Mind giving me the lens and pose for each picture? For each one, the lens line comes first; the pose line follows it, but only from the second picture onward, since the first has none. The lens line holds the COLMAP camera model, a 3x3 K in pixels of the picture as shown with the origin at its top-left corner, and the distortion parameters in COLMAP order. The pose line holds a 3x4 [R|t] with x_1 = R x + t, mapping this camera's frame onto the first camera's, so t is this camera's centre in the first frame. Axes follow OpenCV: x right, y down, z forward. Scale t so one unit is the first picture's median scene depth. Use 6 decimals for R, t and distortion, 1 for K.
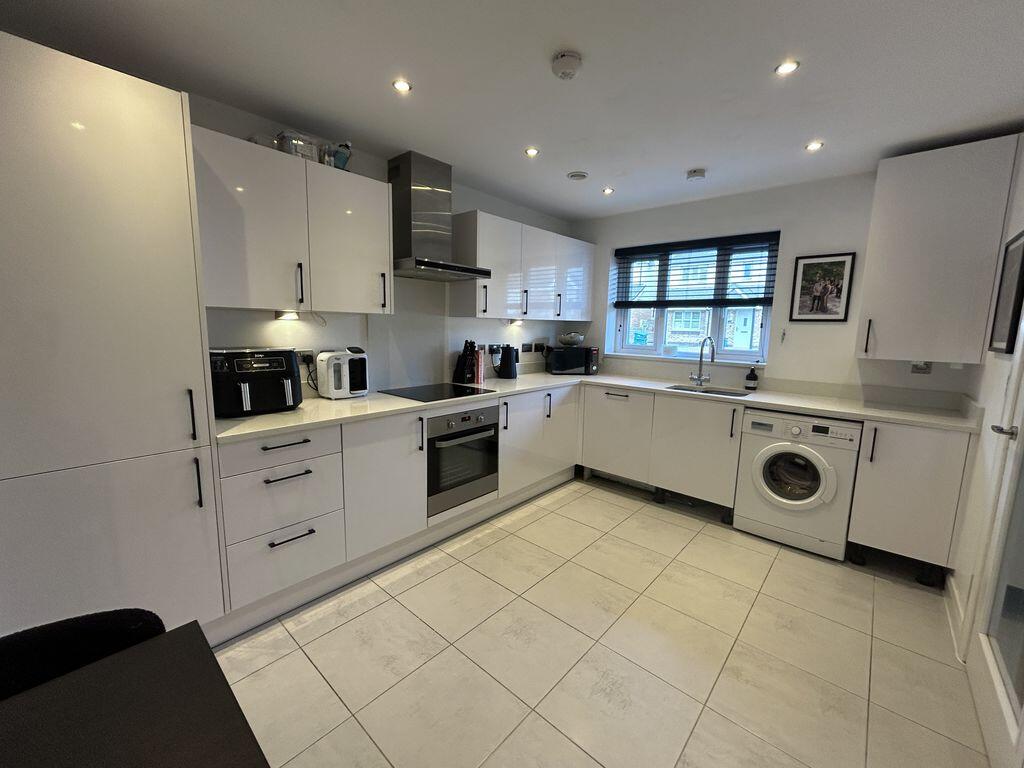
lens RADIAL K [[416.0, 0, 509.2], [0, 416.0, 383.0], [0, 0, 1]] dist [-0.000323, -0.000248]
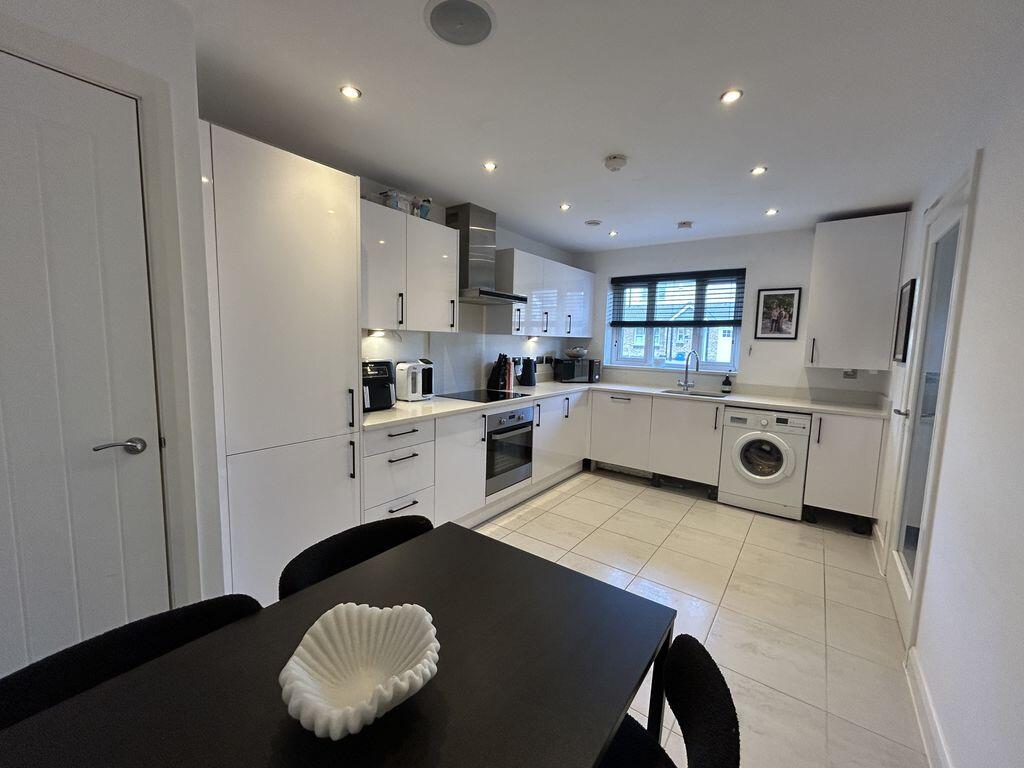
lens RADIAL K [[416.0, 0, 509.2], [0, 416.0, 383.0], [0, 0, 1]] dist [-0.000323, -0.000248]
pose [[0.995772, -0.005718, 0.091681, -0.213287], [0.008762, 0.999423, -0.032829, 0.024641], [-0.091440, 0.033493, 0.995247, -0.218574]]
